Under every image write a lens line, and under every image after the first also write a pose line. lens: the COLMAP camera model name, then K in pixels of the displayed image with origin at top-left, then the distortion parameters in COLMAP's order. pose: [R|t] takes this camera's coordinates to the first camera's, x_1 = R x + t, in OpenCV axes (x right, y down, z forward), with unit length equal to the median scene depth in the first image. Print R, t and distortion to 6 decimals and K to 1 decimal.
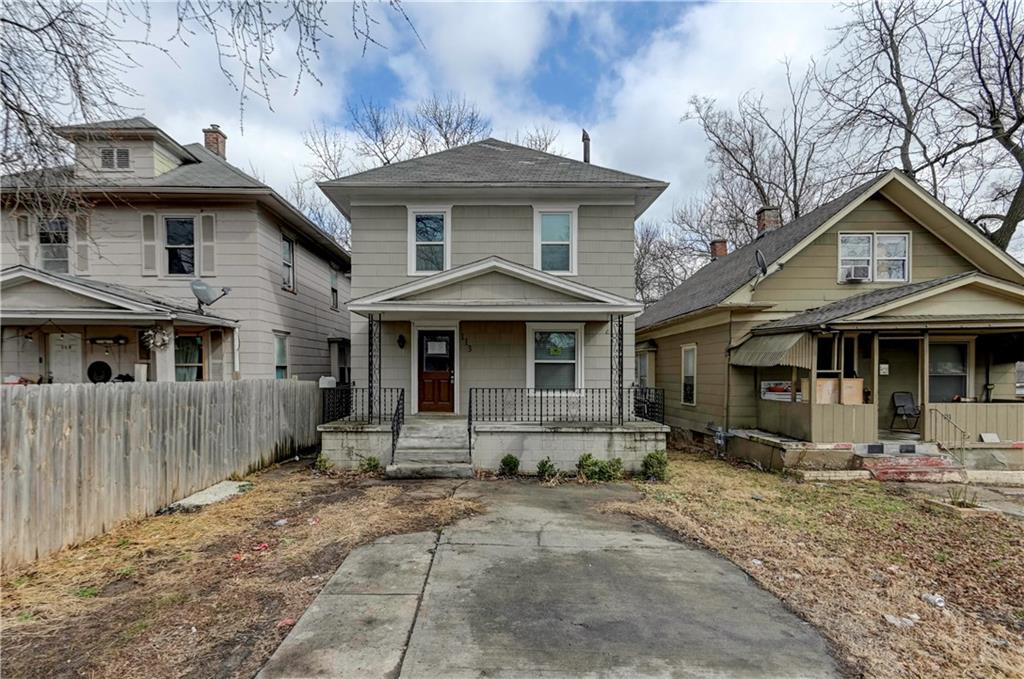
lens RADIAL K [[495.6, 0, 491.2], [0, 495.6, 377.7], [0, 0, 1]] dist [0.006142, -0.006137]
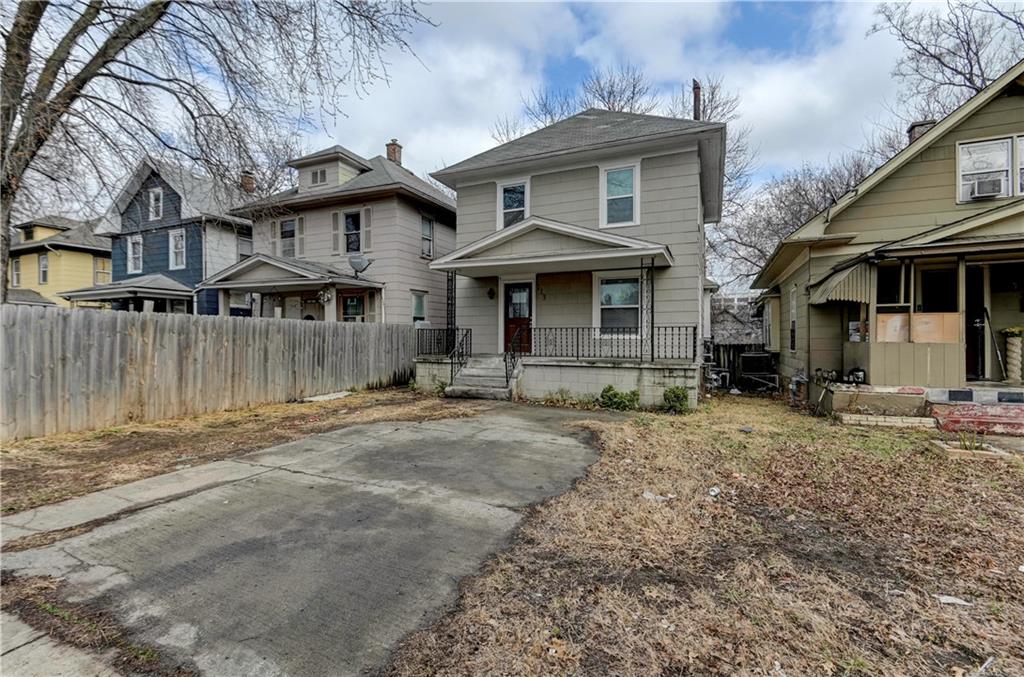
lens RADIAL K [[495.6, 0, 518.7], [0, 495.6, 336.9], [0, 0, 1]] dist [0.006142, -0.006137]
pose [[0.905616, -0.003640, -0.424083, 0.451339], [-0.004453, 0.999826, -0.018092, 0.062608], [0.424075, 0.018273, 0.905443, -0.077209]]
